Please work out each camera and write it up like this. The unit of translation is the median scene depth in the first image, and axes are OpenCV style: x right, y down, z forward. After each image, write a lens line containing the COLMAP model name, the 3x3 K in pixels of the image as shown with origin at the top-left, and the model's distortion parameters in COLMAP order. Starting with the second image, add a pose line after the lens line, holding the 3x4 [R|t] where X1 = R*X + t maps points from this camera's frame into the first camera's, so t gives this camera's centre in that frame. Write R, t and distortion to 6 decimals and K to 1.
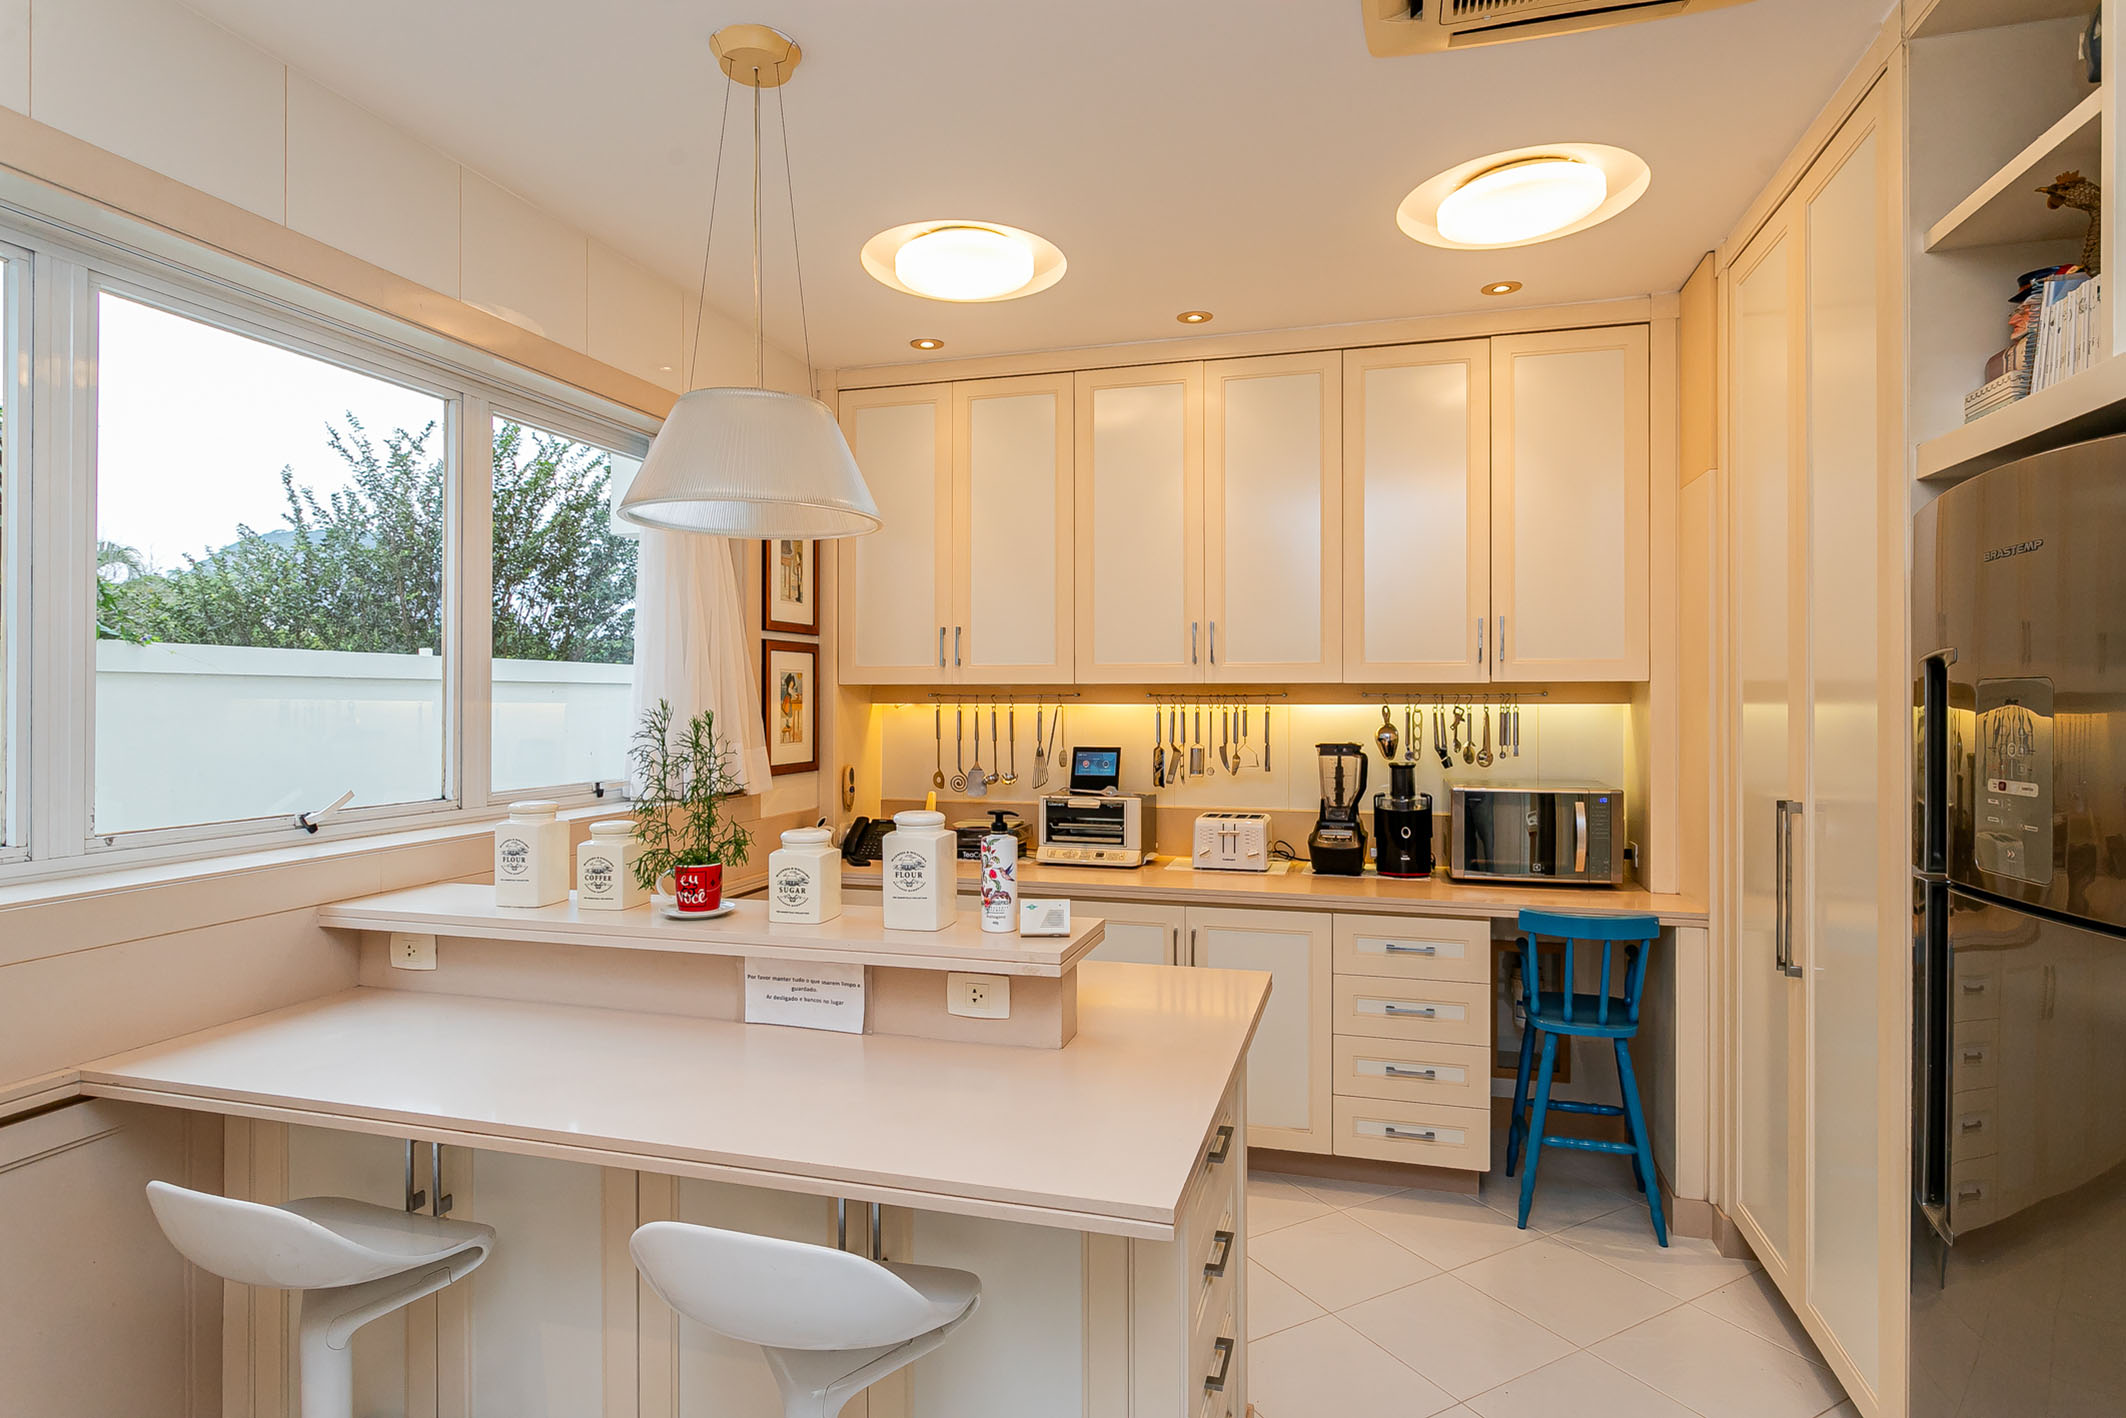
lens RADIAL K [[1154.4, 0, 1076.1], [0, 1154.4, 705.4], [0, 0, 1]] dist [-0.008265, 0.003474]
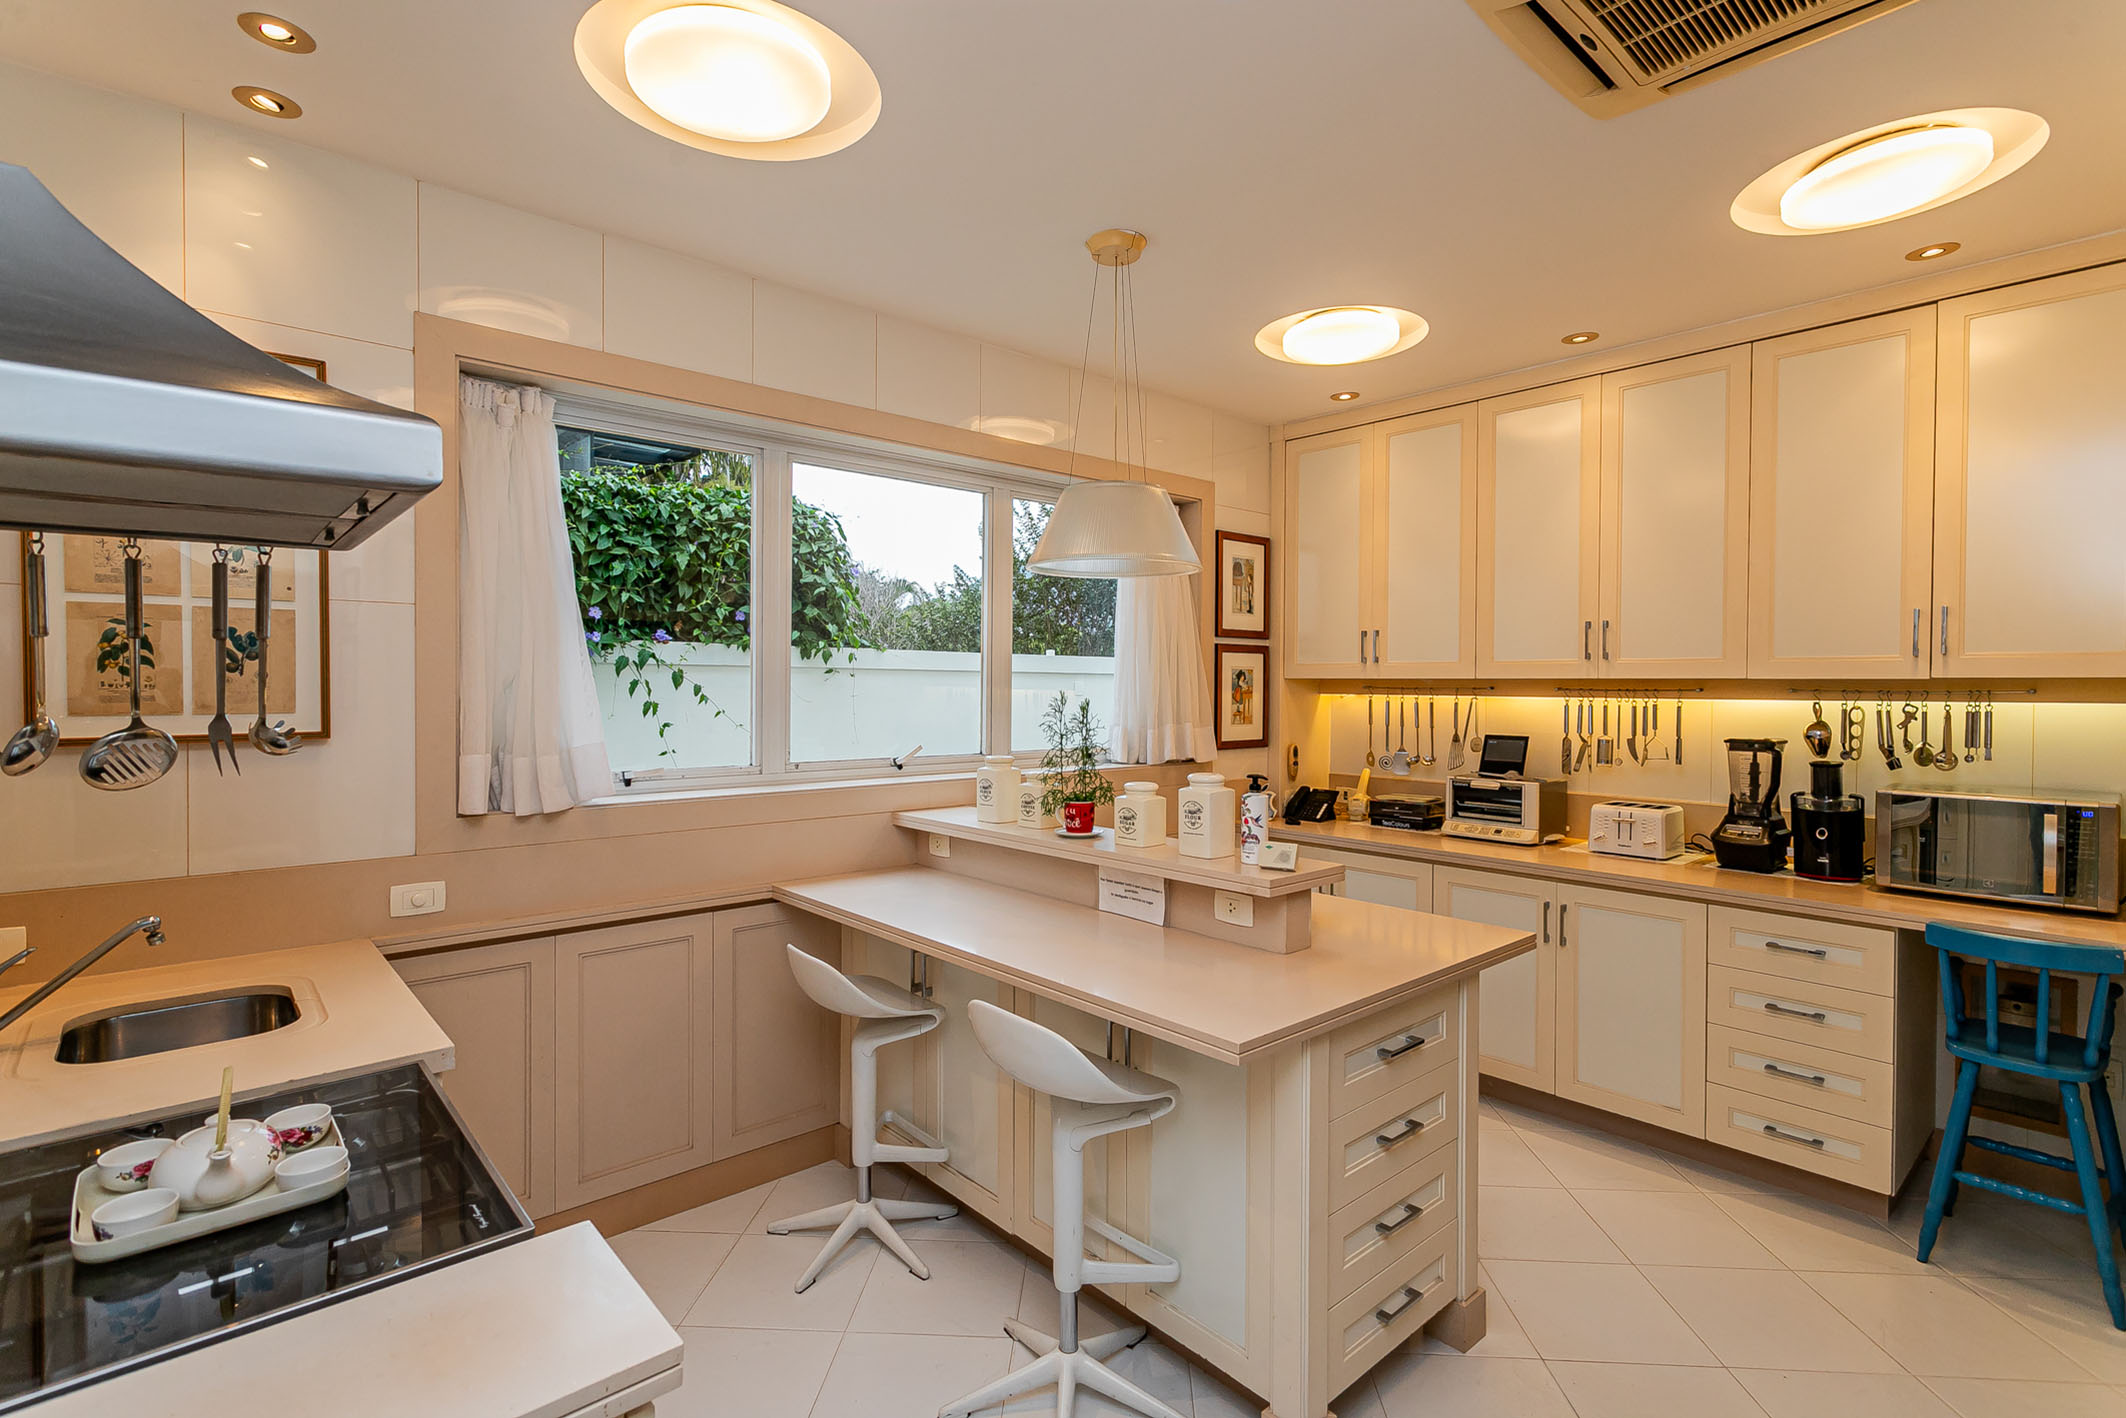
lens RADIAL K [[1012.3, 0, 1017.6], [0, 1012.3, 707.8], [0, 0, 1]] dist [-0.005924, 0.001416]
pose [[0.830104, 0.017839, -0.557323, 0.202936], [-0.009630, 0.999798, 0.017658, -0.003463], [0.557525, -0.009291, 0.830108, -0.078845]]
